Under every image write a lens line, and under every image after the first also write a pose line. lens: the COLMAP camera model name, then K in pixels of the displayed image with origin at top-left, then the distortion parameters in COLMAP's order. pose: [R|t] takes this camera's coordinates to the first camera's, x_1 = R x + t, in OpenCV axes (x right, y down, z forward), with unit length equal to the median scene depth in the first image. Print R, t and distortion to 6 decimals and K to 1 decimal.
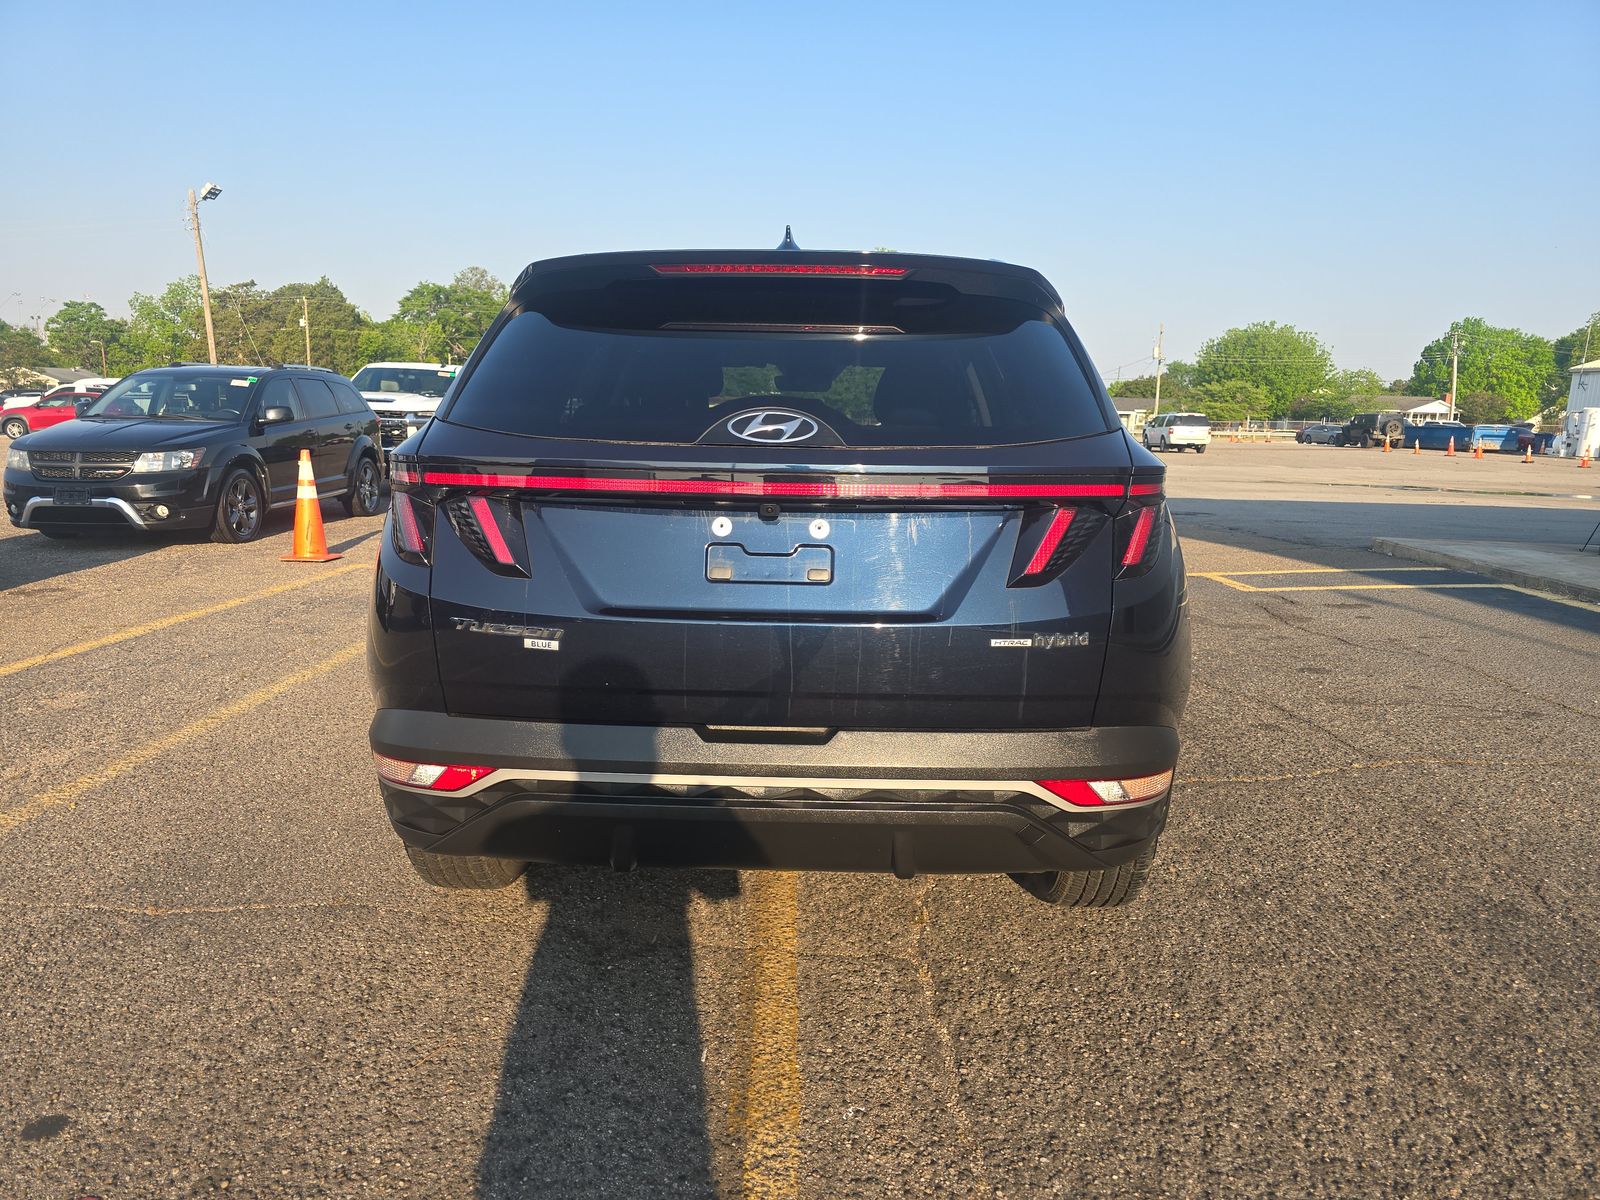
lens RADIAL K [[1086.0, 0, 798.5], [0, 1086.0, 598.6], [0, 0, 1]] dist [-0.033774, -0.003050]
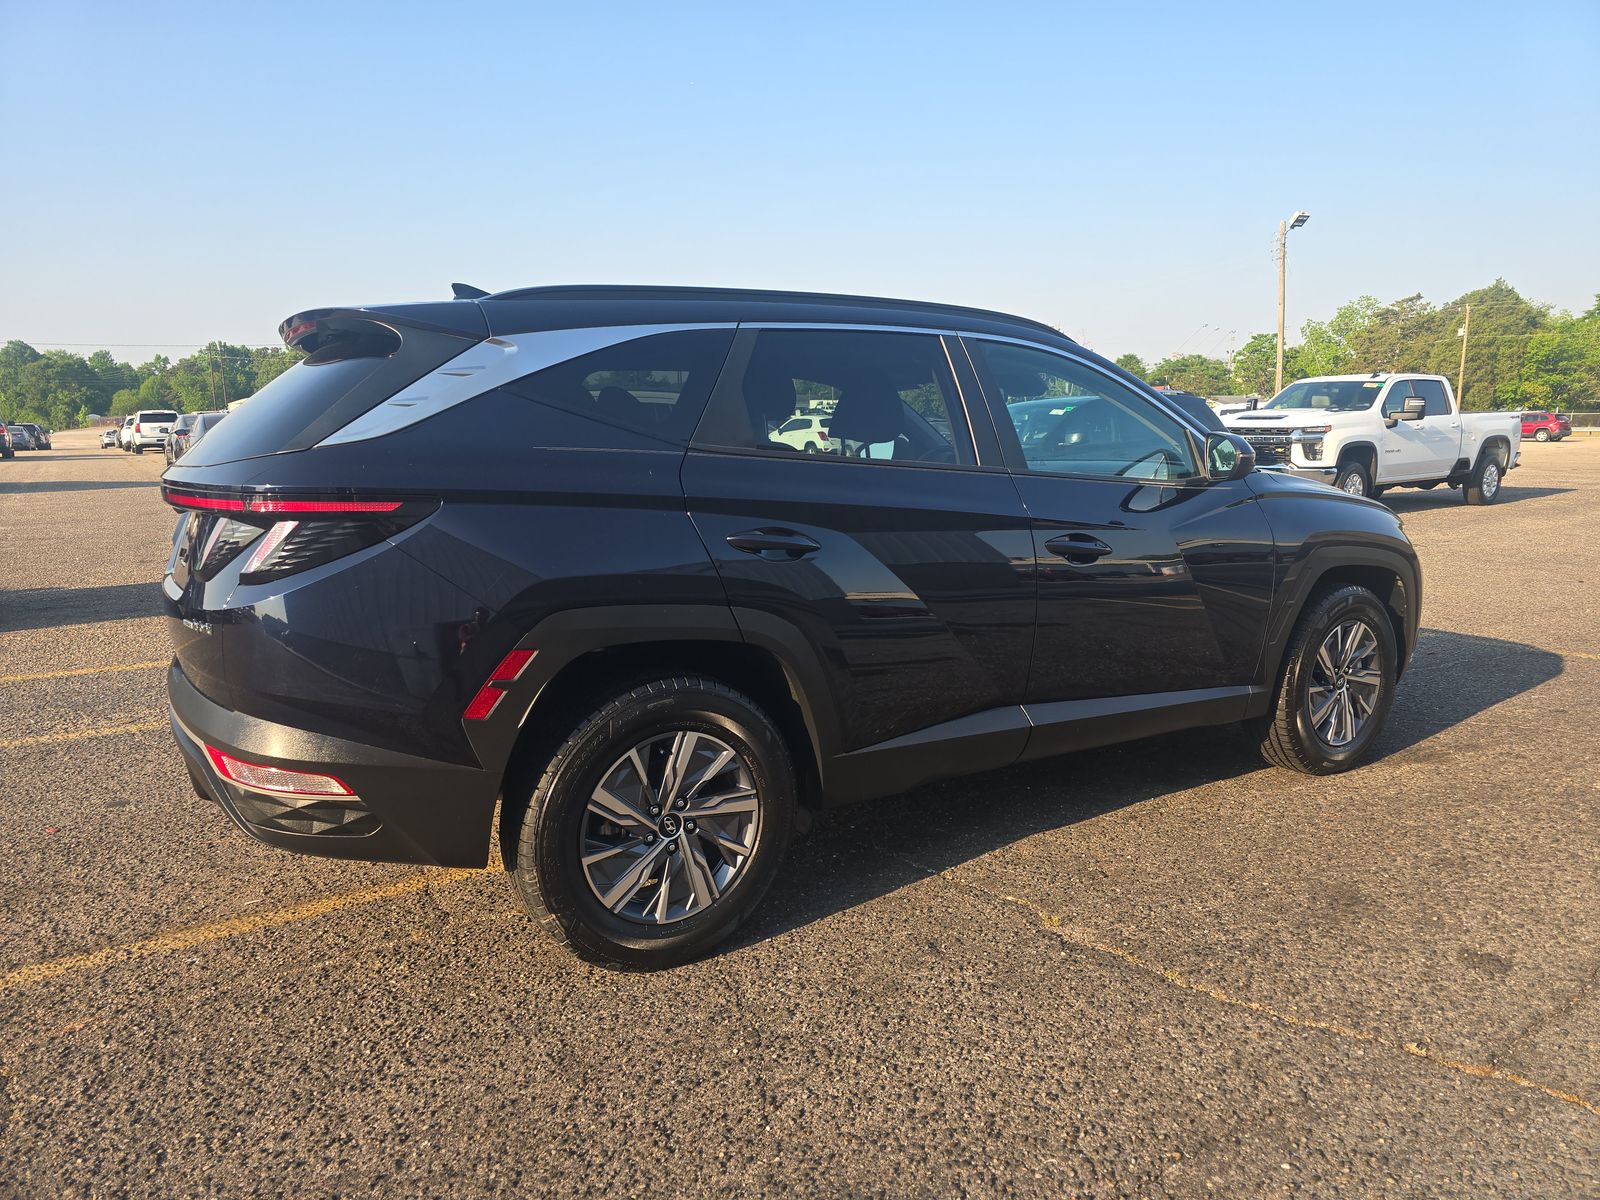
lens RADIAL K [[1086.0, 0, 799.8], [0, 1086.0, 600.2], [0, 0, 1]] dist [-0.033774, -0.003050]
pose [[0.556295, 0.081627, -0.826966, 0.168208], [-0.093620, 0.994984, 0.035234, -0.011156], [0.825694, 0.057820, 0.561147, 0.090572]]
